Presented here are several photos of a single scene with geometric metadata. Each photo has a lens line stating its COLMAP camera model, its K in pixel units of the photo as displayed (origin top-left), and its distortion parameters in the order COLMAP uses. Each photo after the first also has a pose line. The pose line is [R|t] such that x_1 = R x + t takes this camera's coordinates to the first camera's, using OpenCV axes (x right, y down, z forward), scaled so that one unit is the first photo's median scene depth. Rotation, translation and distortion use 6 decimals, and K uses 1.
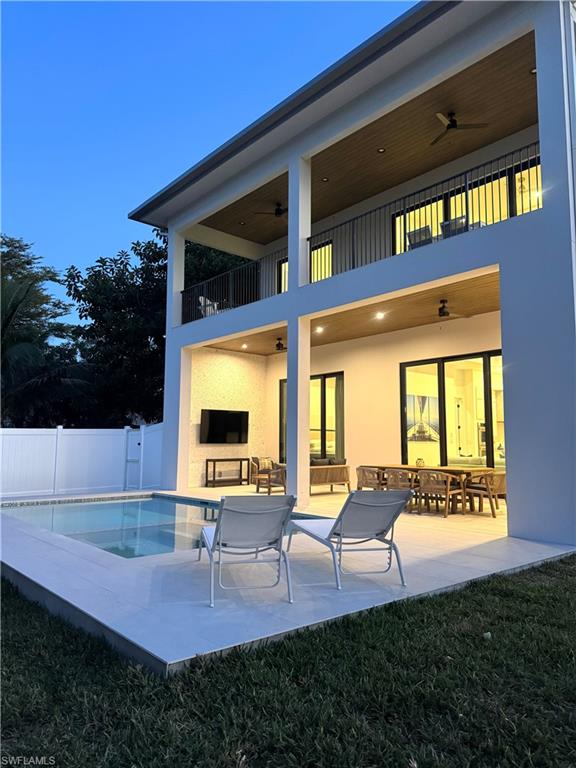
lens RADIAL K [[532.9, 0, 308.4], [0, 532.9, 384.1], [0, 0, 1]] dist [0.045497, 0.000605]
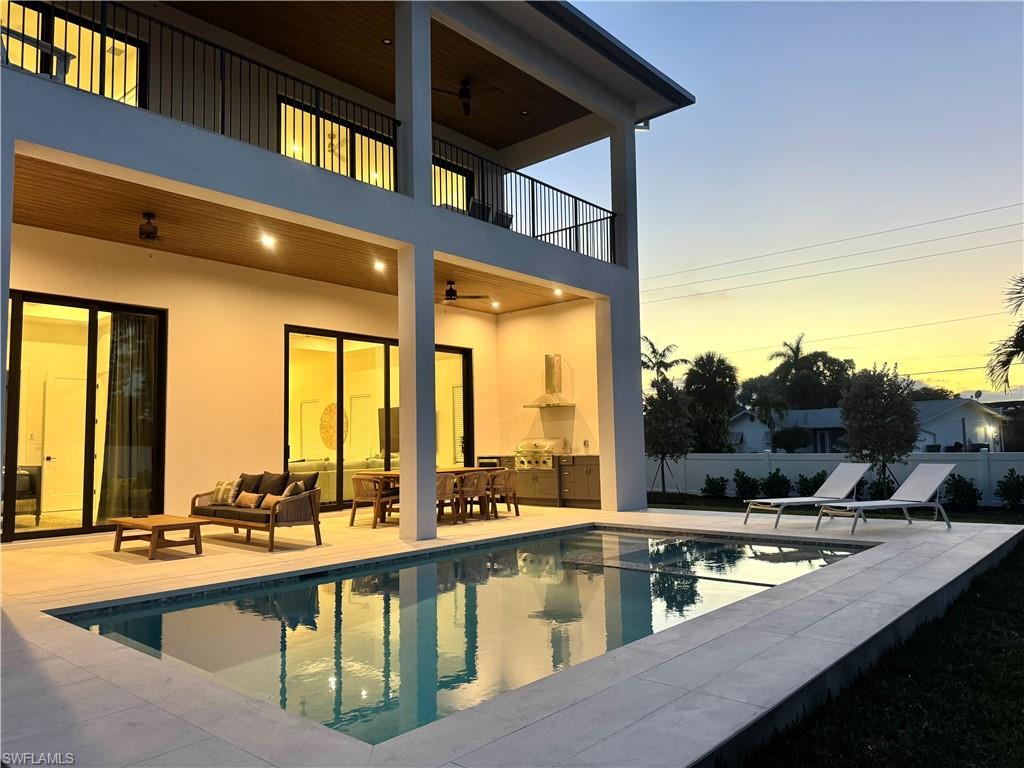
lens RADIAL K [[710.5, 0, 512.0], [0, 710.5, 384.0], [0, 0, 1]] dist [0.045497, 0.000605]
pose [[-0.079721, 0.085858, 0.993113, -0.822191], [-0.099197, 0.990655, -0.093609, 0.100678], [-0.991869, -0.105976, -0.070459, 0.867603]]
